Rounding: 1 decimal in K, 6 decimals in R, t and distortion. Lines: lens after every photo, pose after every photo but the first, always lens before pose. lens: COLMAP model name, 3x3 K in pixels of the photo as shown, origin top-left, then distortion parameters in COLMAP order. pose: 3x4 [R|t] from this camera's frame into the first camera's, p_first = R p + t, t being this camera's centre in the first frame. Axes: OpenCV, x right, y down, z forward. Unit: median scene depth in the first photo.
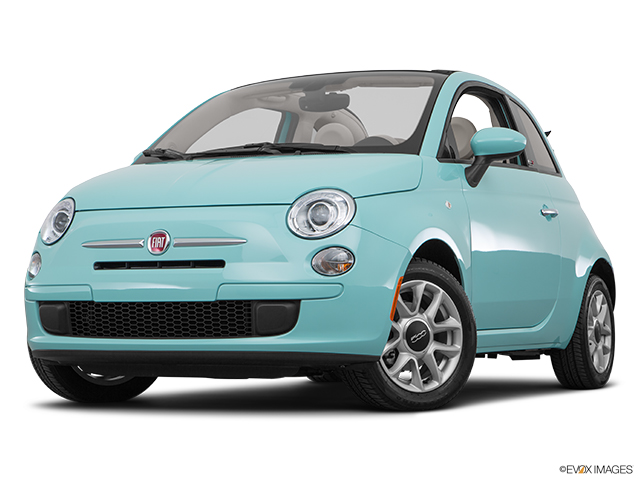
lens RADIAL K [[1532.5, 0, 317.6], [0, 1532.5, 240.2], [0, 0, 1]] dist [0.253515, 0.000000]
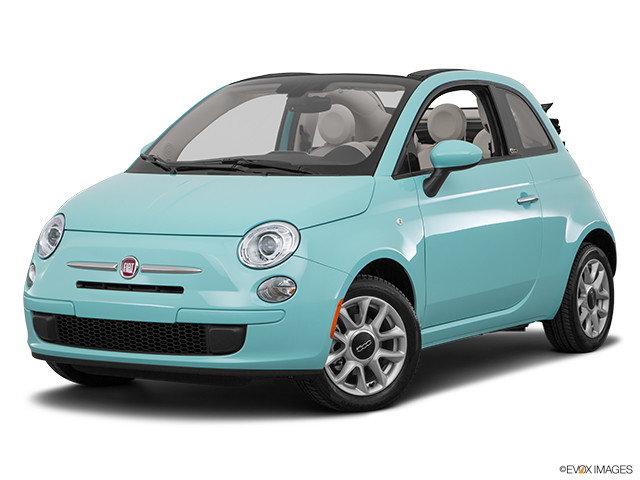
lens RADIAL K [[1709.0, 0, 324.8], [0, 1709.0, 242.8], [0, 0, 1]] dist [0.354313, 0.000000]
pose [[0.995048, 0.004407, -0.099302, 0.161262], [0.006923, 0.993518, 0.113463, -0.154637], [0.099158, -0.113589, 0.988567, -0.232459]]
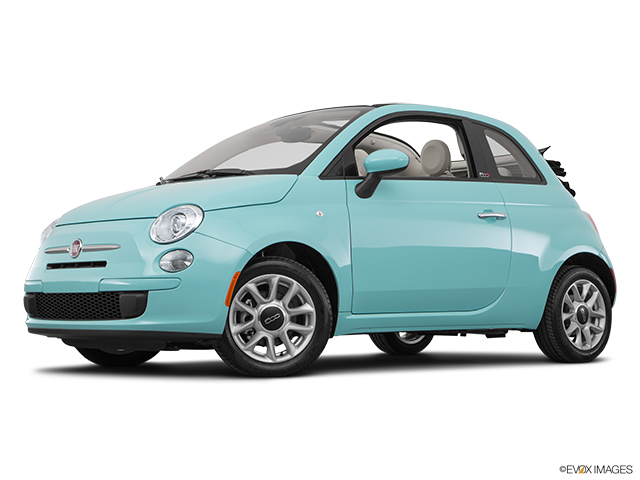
lens RADIAL K [[1201.9, 0, 318.5], [0, 1201.9, 236.7], [0, 0, 1]] dist [0.158403, 0.000000]
pose [[0.924323, -0.021866, -0.380984, 0.479420], [0.020786, 0.999760, -0.006950, 0.002798], [0.381045, -0.001495, 0.924555, 0.098401]]
